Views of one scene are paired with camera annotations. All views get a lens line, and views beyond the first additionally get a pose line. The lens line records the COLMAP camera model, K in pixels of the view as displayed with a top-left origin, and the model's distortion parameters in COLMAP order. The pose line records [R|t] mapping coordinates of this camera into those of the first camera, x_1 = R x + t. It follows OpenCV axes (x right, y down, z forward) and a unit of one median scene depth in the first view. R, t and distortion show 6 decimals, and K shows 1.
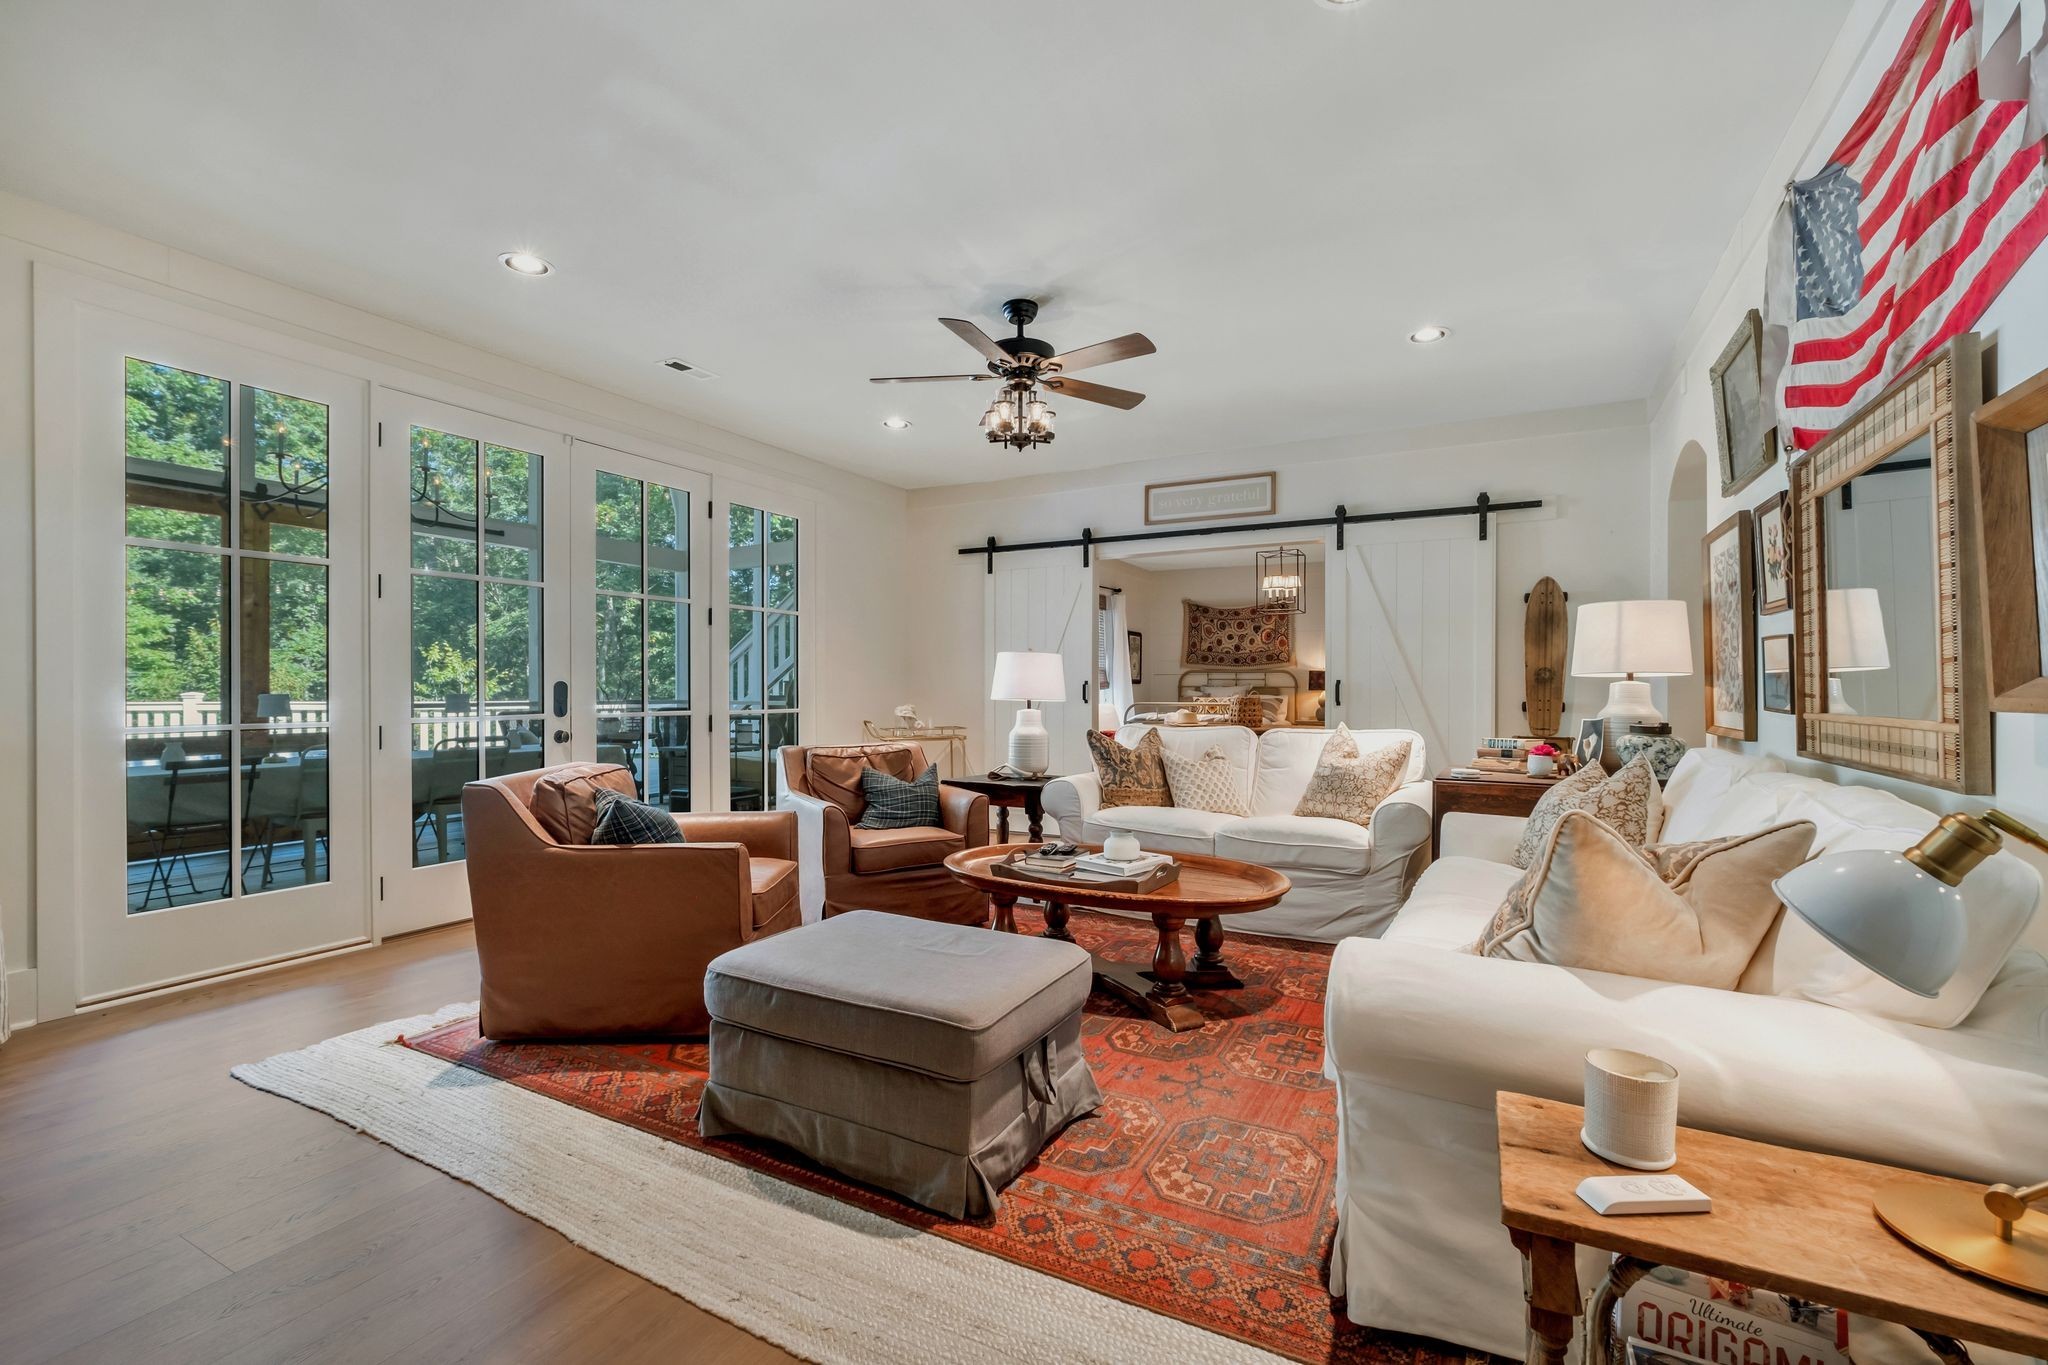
lens RADIAL K [[865.3, 0, 1033.3], [0, 865.3, 677.6], [0, 0, 1]] dist [-0.003546, 0.000103]
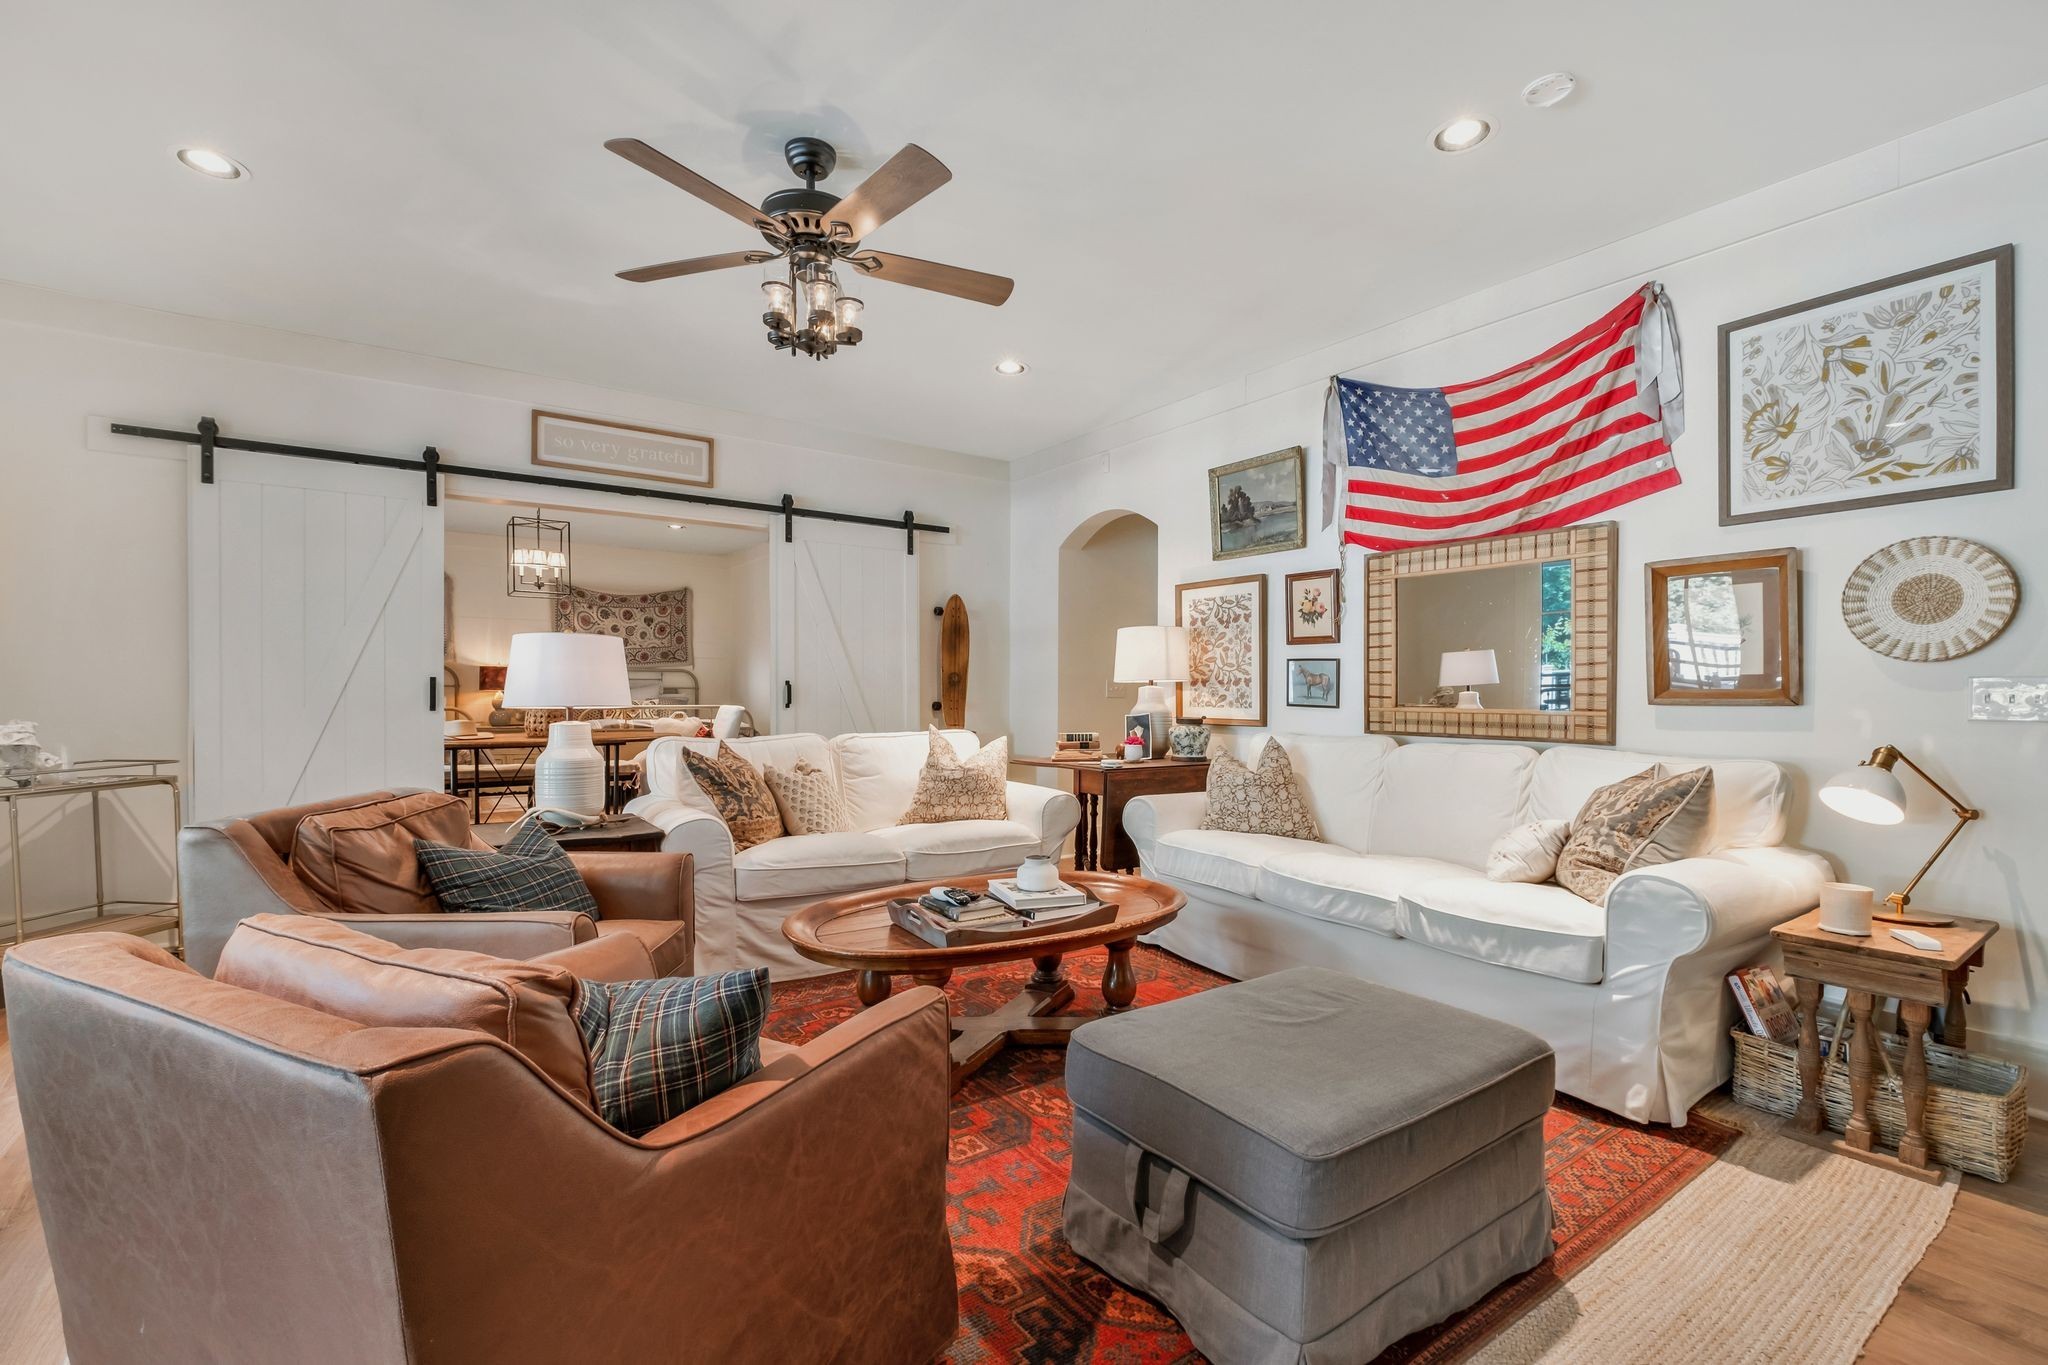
lens RADIAL K [[911.0, 0, 1026.4], [0, 911.0, 693.5], [0, 0, 1]] dist [-0.003588, 0.000037]
pose [[0.451051, 0.000117, 0.892498, -0.441690], [-0.008472, 0.999955, 0.004151, 0.008537], [-0.892458, -0.009434, 0.451032, 0.362987]]
